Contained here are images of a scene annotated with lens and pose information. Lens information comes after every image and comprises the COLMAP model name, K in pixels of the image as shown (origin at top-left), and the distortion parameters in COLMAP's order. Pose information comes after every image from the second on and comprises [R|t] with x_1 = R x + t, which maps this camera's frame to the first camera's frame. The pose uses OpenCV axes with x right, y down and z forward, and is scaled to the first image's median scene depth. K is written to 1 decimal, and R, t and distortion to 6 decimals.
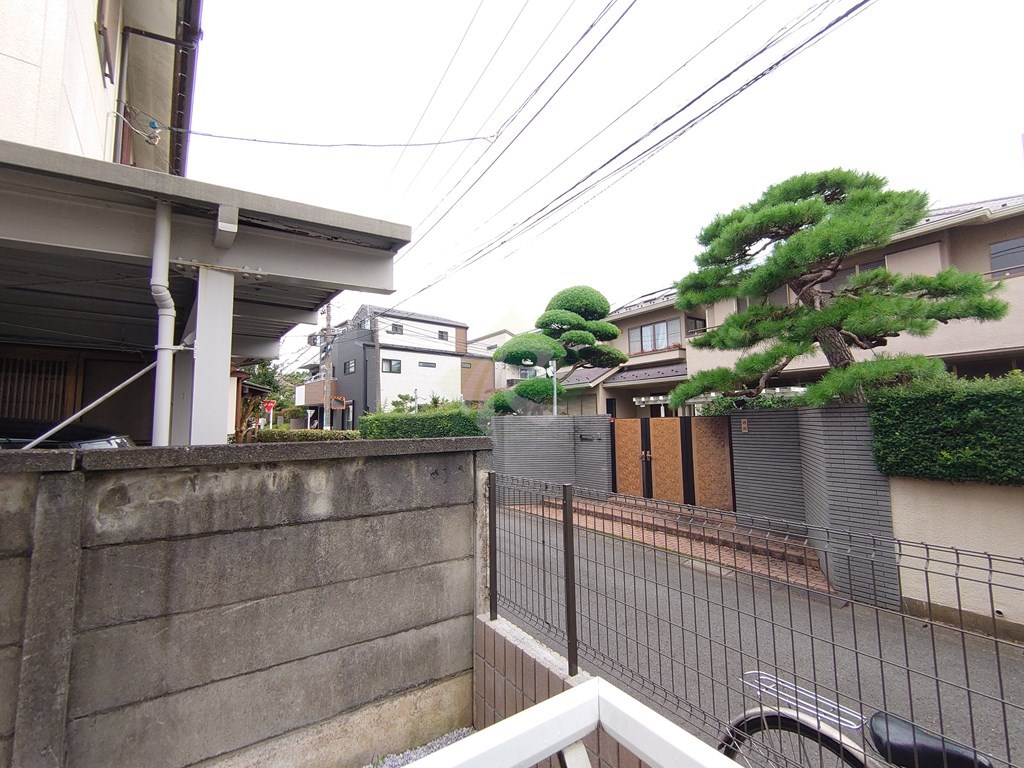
lens RADIAL K [[440.8, 0, 514.8], [0, 440.8, 383.7], [0, 0, 1]] dist [-0.002675, 0.000860]
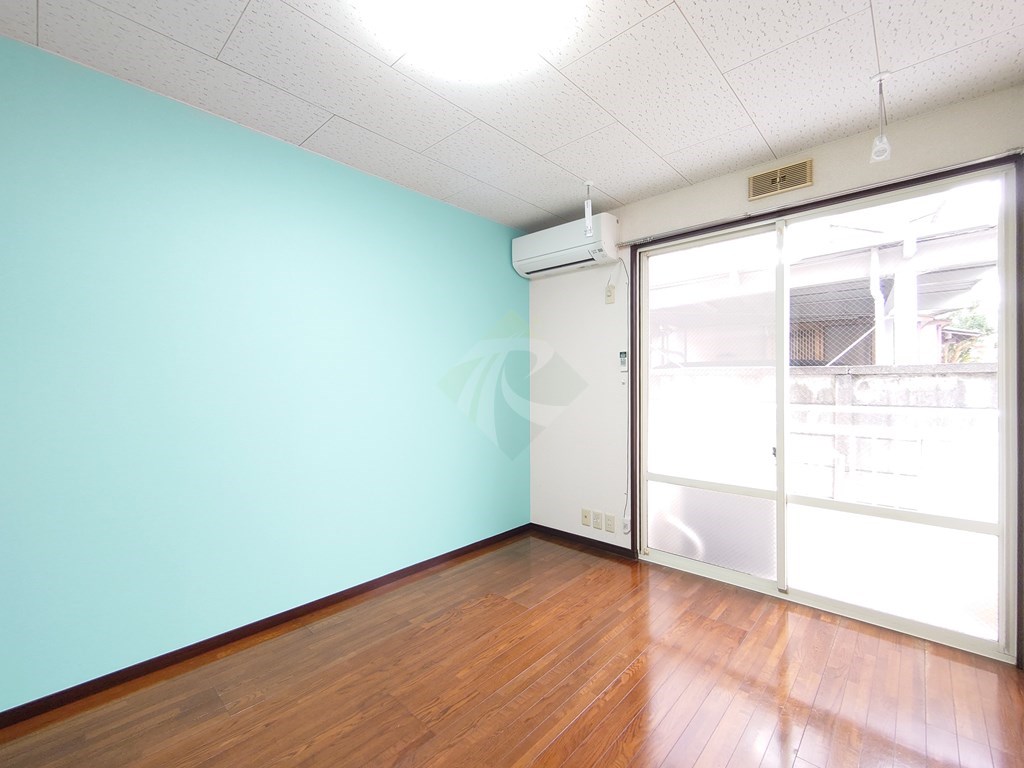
lens RADIAL K [[440.8, 0, 518.9], [0, 440.8, 384.1], [0, 0, 1]] dist [-0.002675, 0.000860]
pose [[0.228191, 0.014103, -0.973514, 0.951502], [0.090458, 0.995263, 0.035621, -0.005108], [0.969405, -0.096190, 0.225835, -1.299308]]
